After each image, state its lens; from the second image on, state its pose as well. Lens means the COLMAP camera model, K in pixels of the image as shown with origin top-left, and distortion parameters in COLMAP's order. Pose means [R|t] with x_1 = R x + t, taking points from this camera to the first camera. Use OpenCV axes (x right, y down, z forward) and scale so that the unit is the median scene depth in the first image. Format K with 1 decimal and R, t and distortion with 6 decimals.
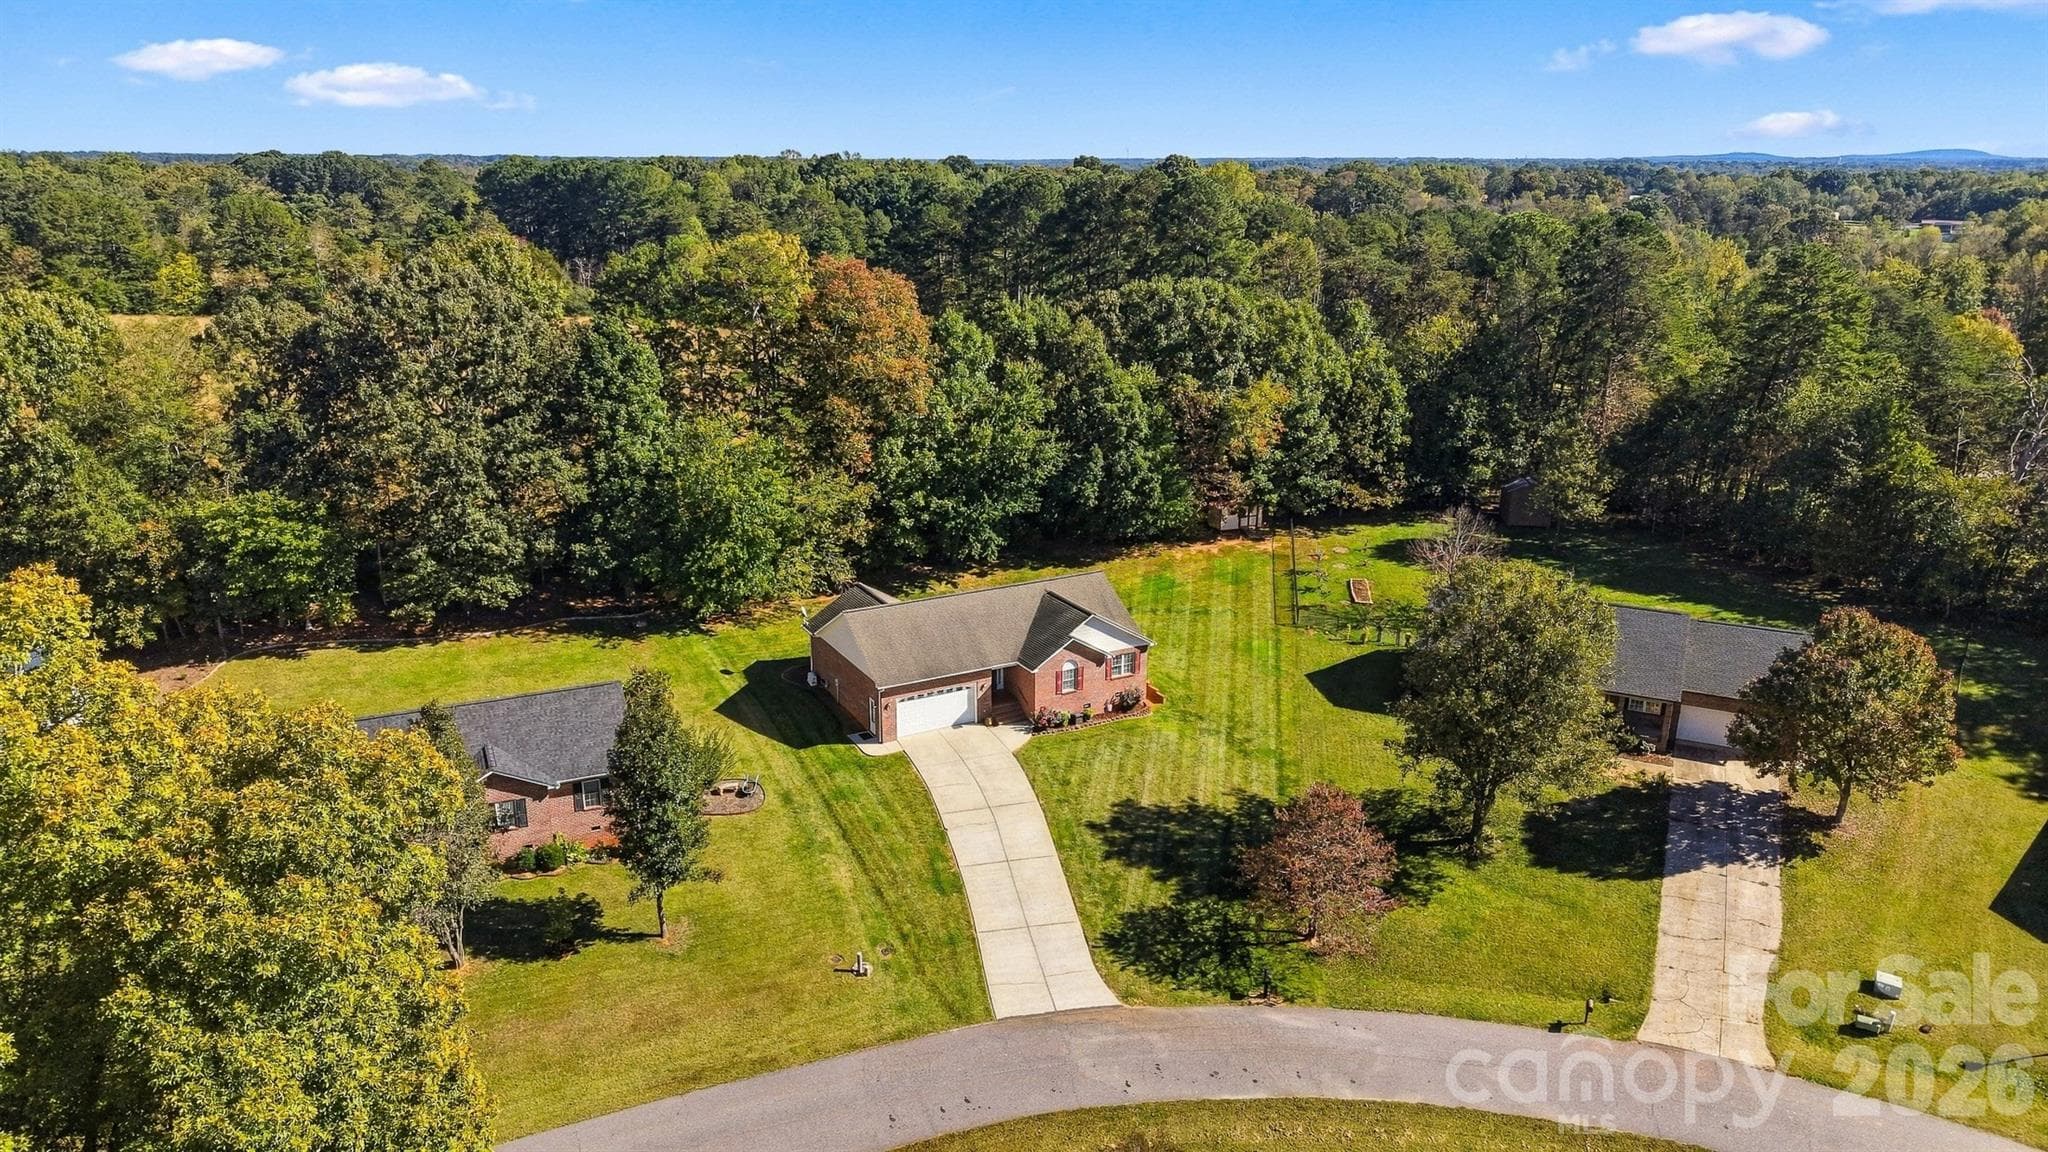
lens RADIAL K [[1374.0, 0, 1022.0], [0, 1374.0, 581.7], [0, 0, 1]] dist [0.010656, -0.007591]
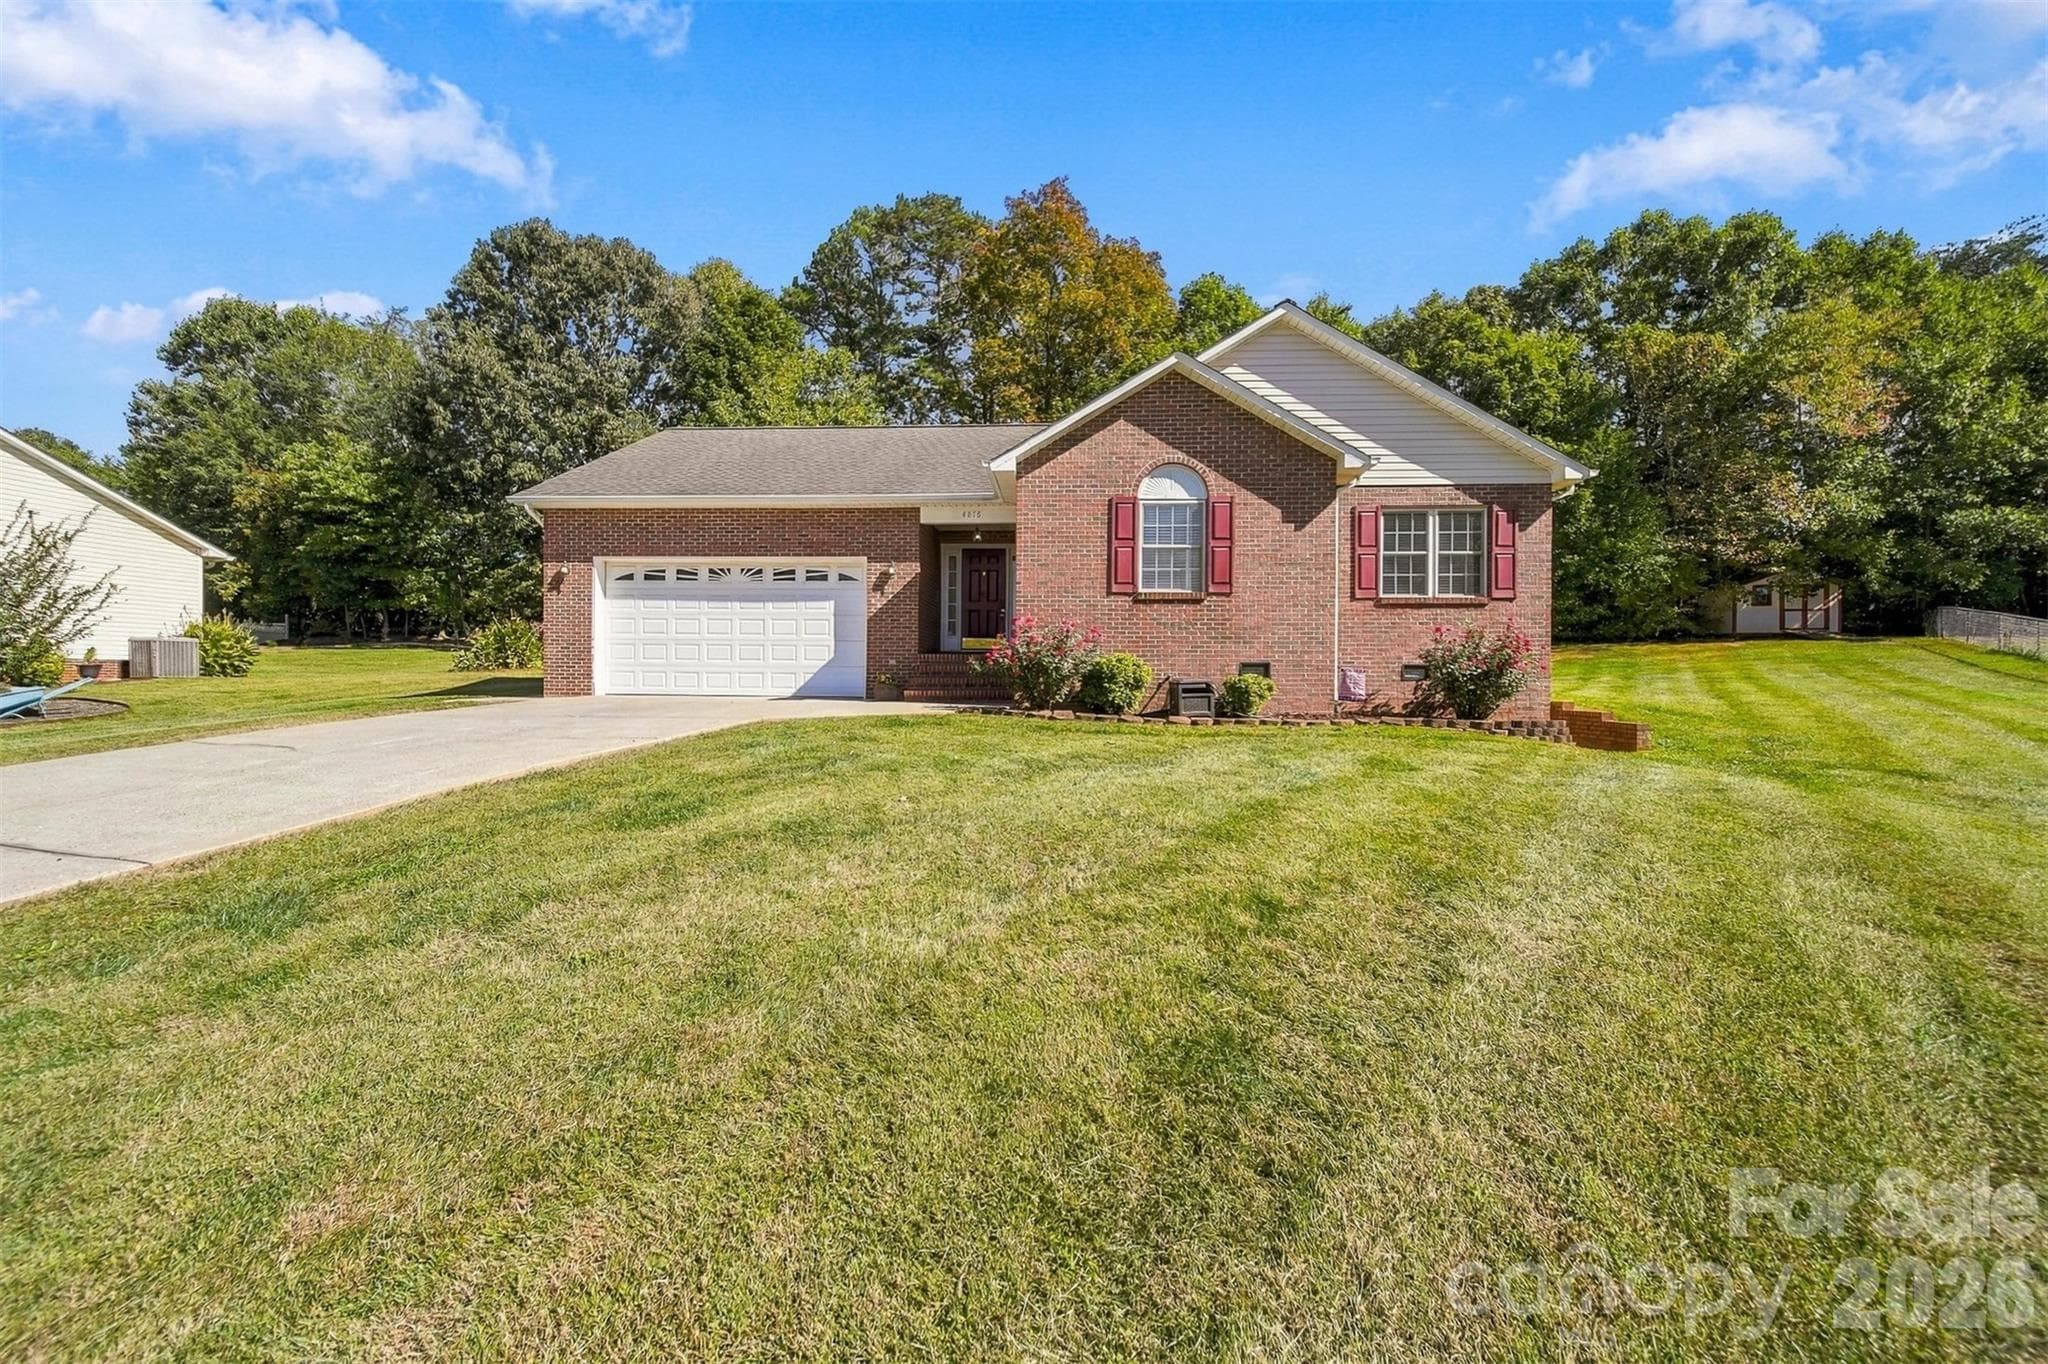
lens RADIAL K [[740.2, 0, 1021.7], [0, 740.2, 674.4], [0, 0, 1]] dist [-0.002965, -0.000252]
pose [[0.850679, 0.004420, -0.525667, 0.075846], [-0.162138, 0.953419, -0.254369, 0.121793], [0.500056, 0.301616, 0.811770, 0.805265]]
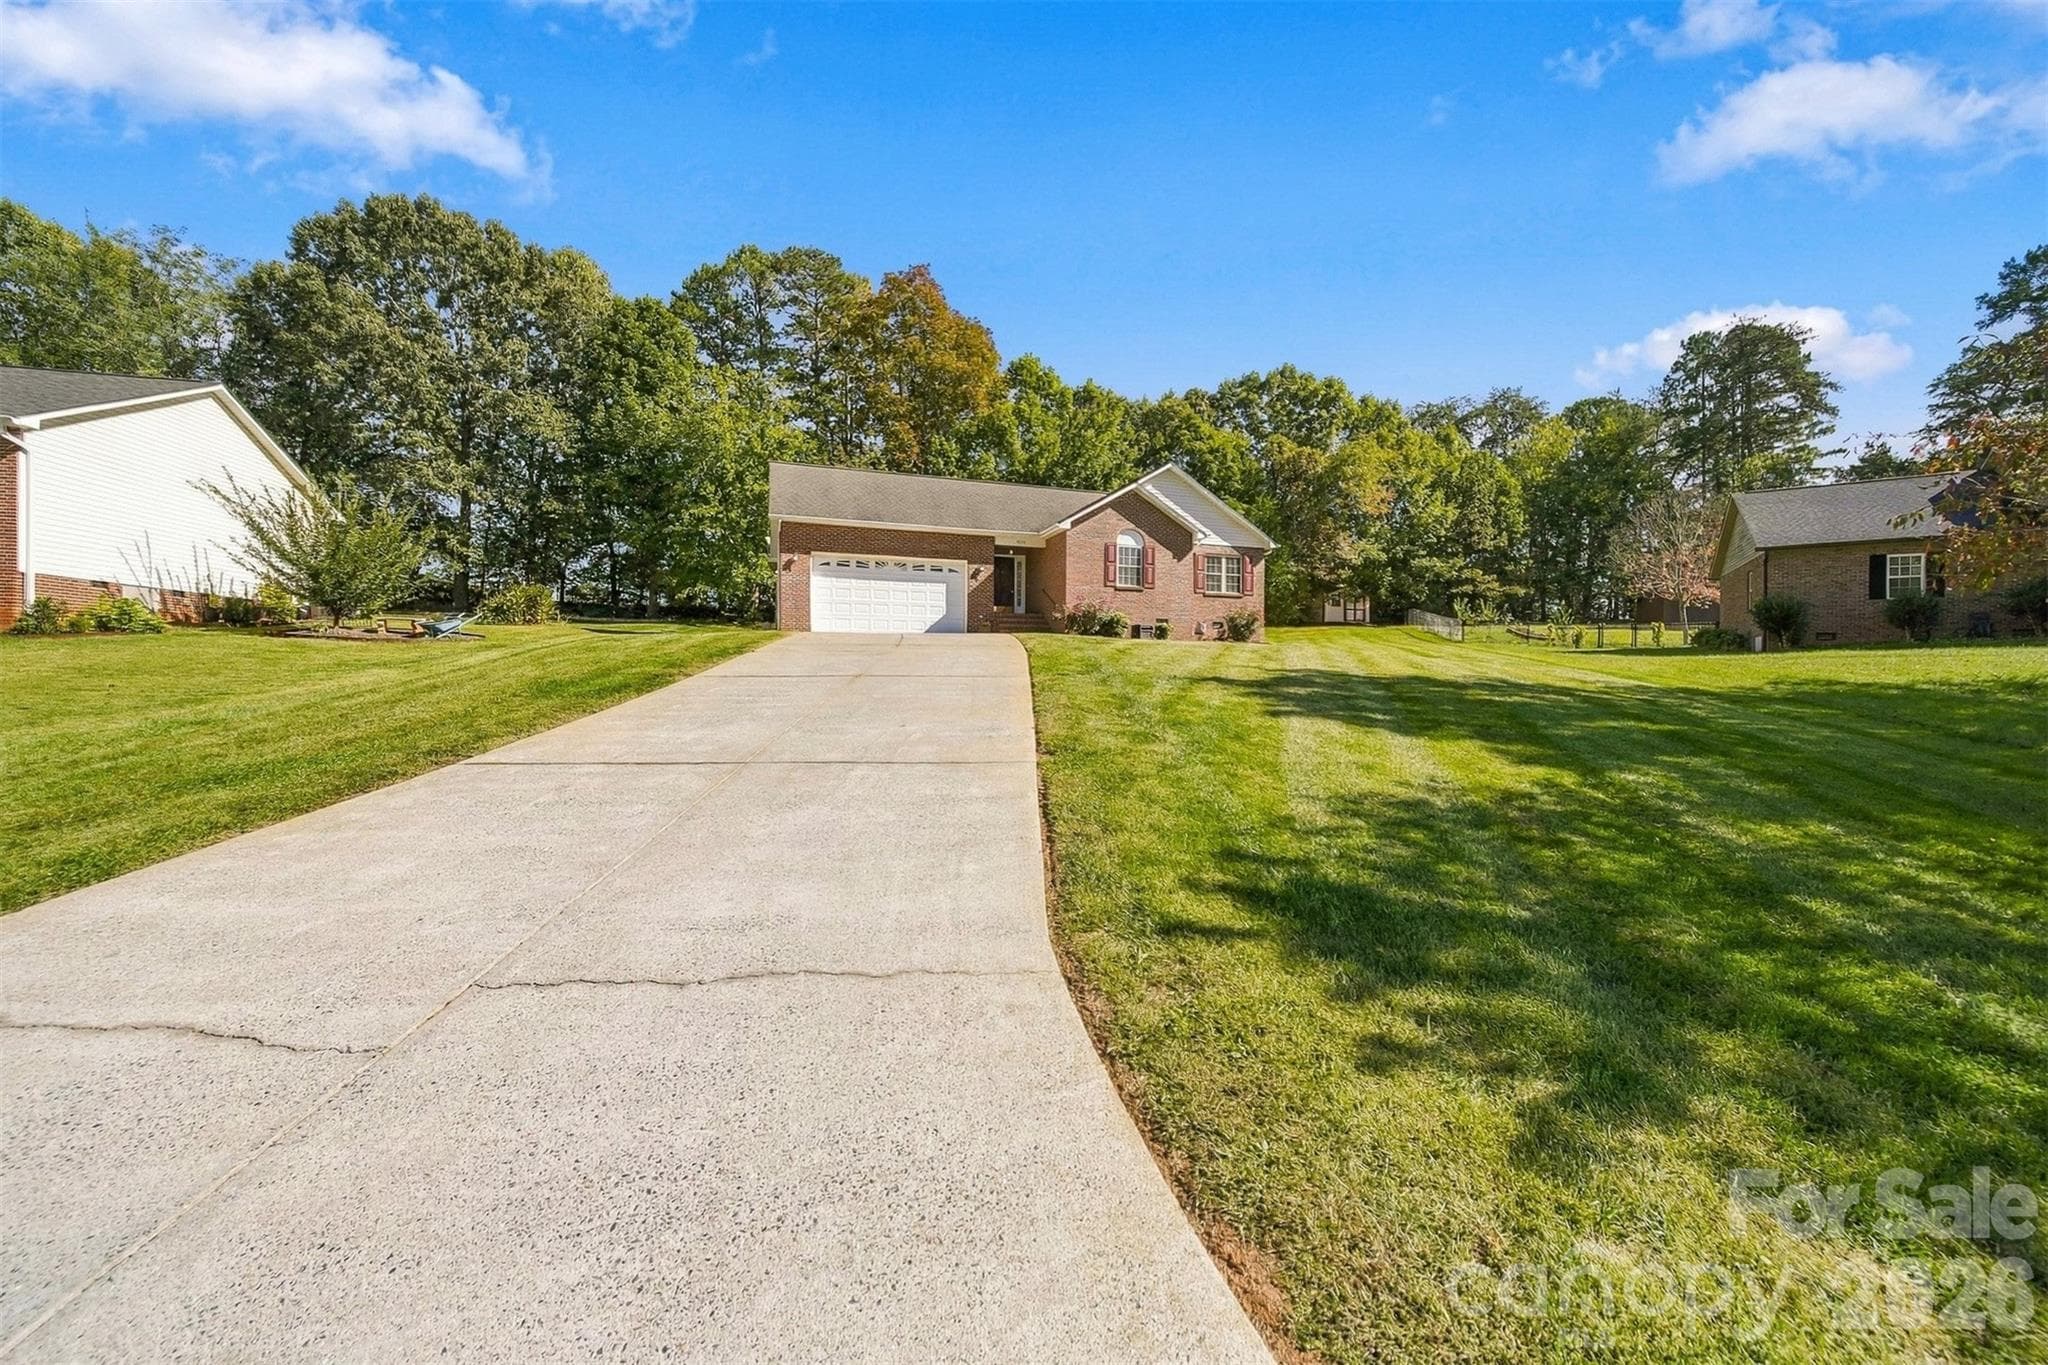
lens RADIAL K [[740.2, 0, 1026.1], [0, 740.2, 663.2], [0, 0, 1]] dist [-0.002965, -0.000252]
pose [[0.985963, 0.007423, -0.166801, 0.039976], [-0.057294, 0.953396, -0.296233, 0.186119], [0.156828, 0.301631, 0.940438, 0.652980]]
